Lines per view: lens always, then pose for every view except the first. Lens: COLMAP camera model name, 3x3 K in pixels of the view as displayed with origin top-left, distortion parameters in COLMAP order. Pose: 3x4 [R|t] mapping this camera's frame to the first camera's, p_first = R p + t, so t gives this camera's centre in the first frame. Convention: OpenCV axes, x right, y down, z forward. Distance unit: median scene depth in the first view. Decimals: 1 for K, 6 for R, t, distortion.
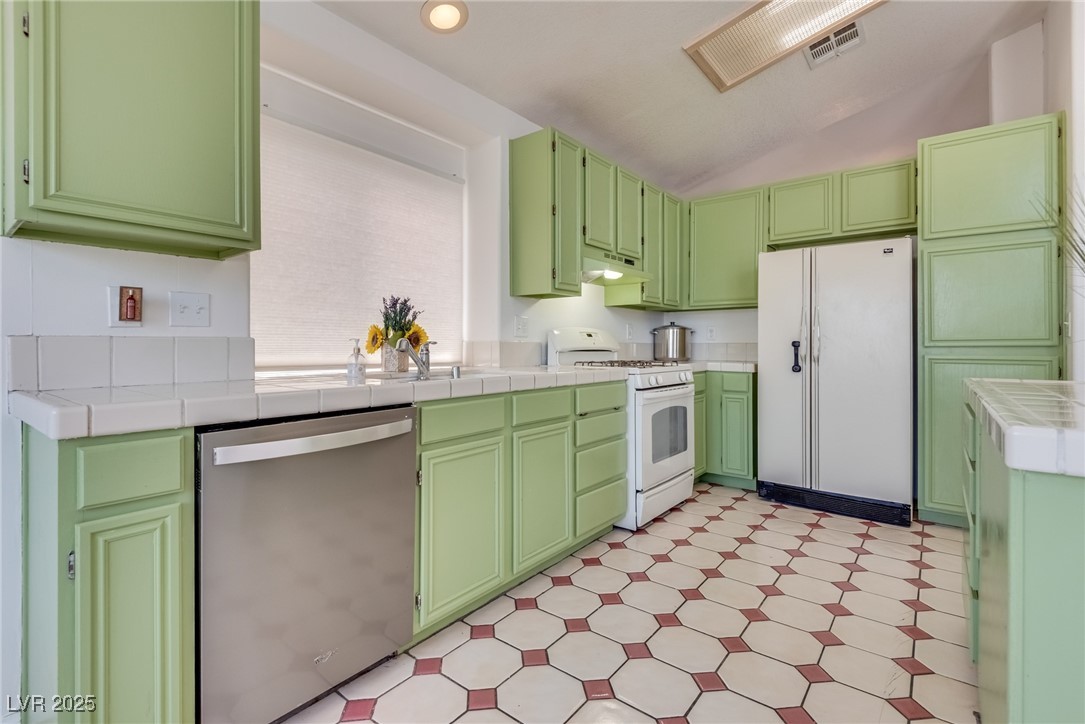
lens RADIAL K [[499.8, 0, 531.7], [0, 499.8, 350.3], [0, 0, 1]] dist [-0.002967, -0.002100]
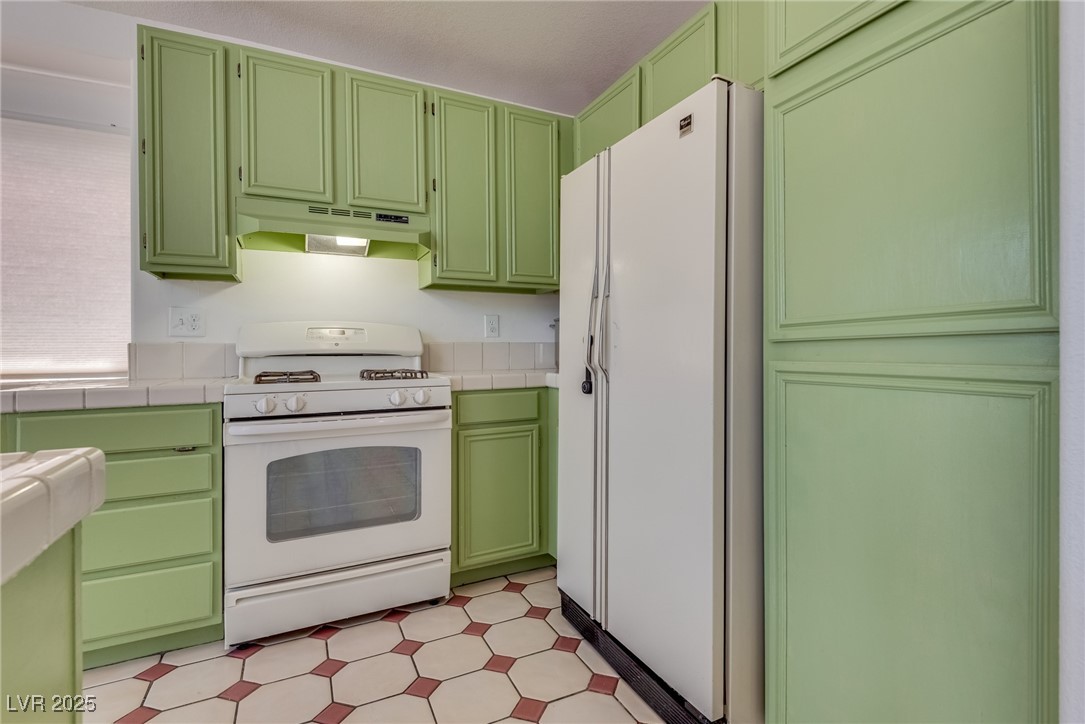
lens RADIAL K [[499.8, 0, 566.9], [0, 499.8, 356.8], [0, 0, 1]] dist [-0.002967, -0.002100]
pose [[0.920095, -0.003130, -0.391682, 0.806233], [0.008478, 0.999893, 0.011927, -0.001501], [0.391603, -0.014294, 0.920023, 0.589574]]
